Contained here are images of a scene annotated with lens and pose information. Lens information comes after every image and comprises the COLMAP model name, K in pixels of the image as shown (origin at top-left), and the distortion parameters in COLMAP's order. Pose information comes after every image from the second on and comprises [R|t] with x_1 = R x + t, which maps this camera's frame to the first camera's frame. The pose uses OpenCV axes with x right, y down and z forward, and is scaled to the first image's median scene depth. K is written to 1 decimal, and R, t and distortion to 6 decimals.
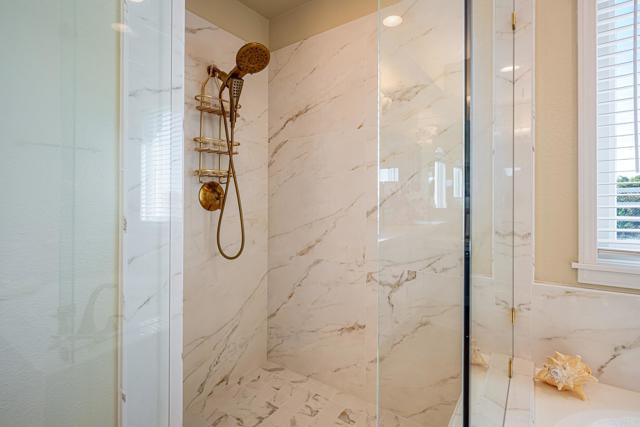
lens RADIAL K [[314.9, 0, 319.9], [0, 314.9, 209.2], [0, 0, 1]] dist [-0.001801, -0.000169]
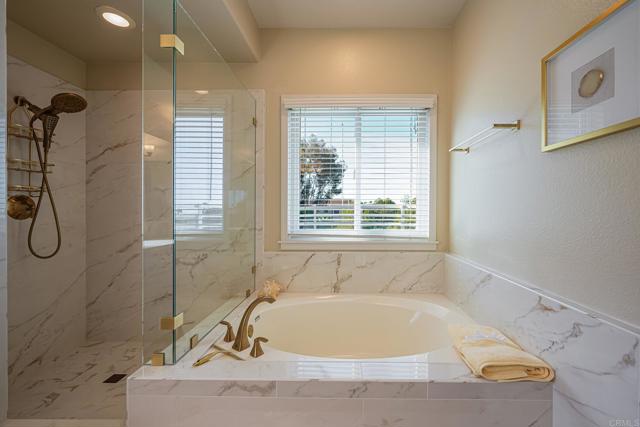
lens RADIAL K [[261.7, 0, 339.2], [0, 261.7, 216.7], [0, 0, 1]] dist [0.000058, 0.000008]
pose [[0.822906, -0.006657, 0.568139, 0.081616], [0.009750, 0.999950, -0.002405, 0.007936], [-0.568095, 0.007519, 0.822929, -0.486093]]
